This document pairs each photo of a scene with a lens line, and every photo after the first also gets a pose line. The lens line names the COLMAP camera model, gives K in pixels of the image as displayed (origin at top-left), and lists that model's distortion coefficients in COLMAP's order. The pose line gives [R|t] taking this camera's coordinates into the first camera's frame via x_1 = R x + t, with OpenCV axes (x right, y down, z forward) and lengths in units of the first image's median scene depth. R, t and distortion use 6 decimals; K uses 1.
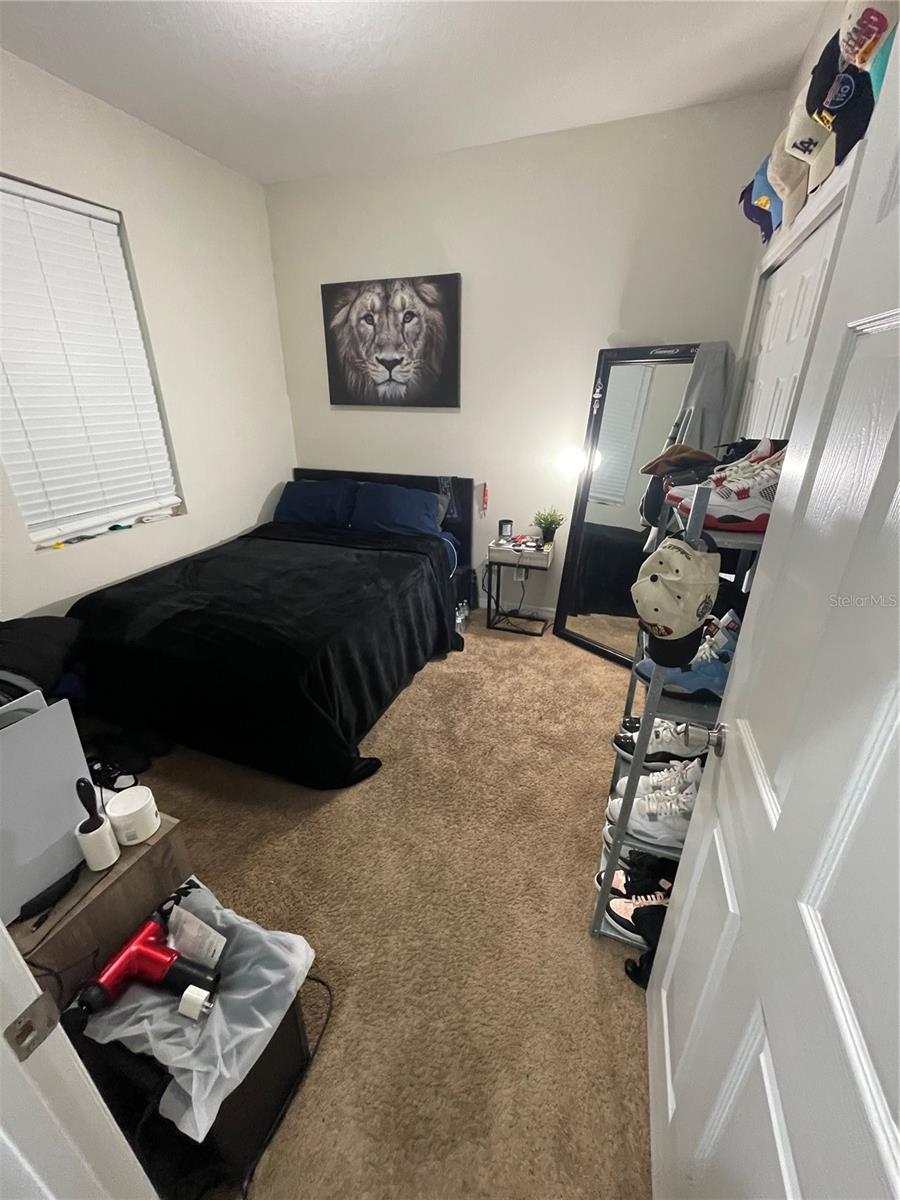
lens RADIAL K [[482.2, 0, 445.2], [0, 482.2, 598.1], [0, 0, 1]] dist [-0.003014, -0.000130]
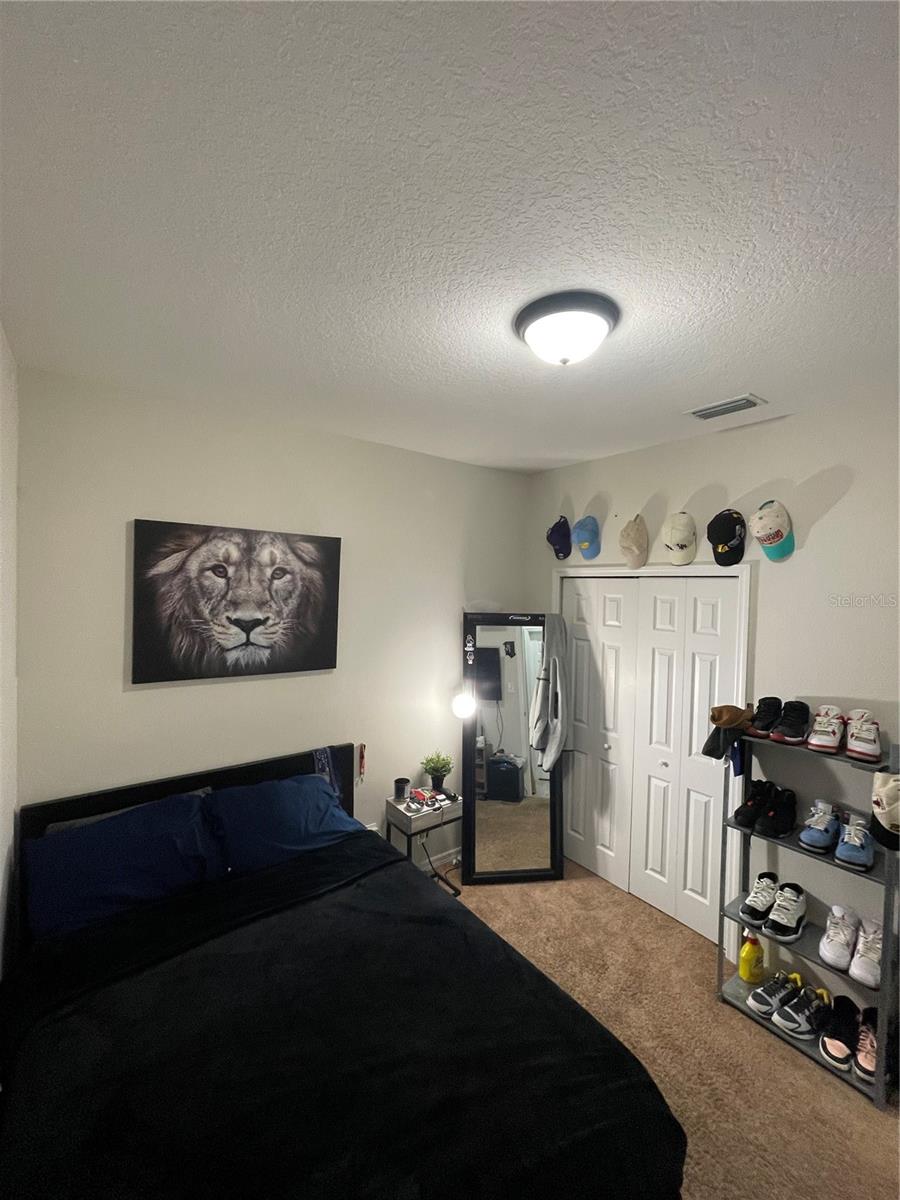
lens RADIAL K [[482.2, 0, 449.1], [0, 482.2, 606.1], [0, 0, 1]] dist [-0.003014, -0.000130]
pose [[0.537212, -0.018271, 0.843249, -0.593639], [0.309831, 0.934144, -0.177145, -0.284049], [-0.784479, 0.356430, 0.507494, 0.359676]]
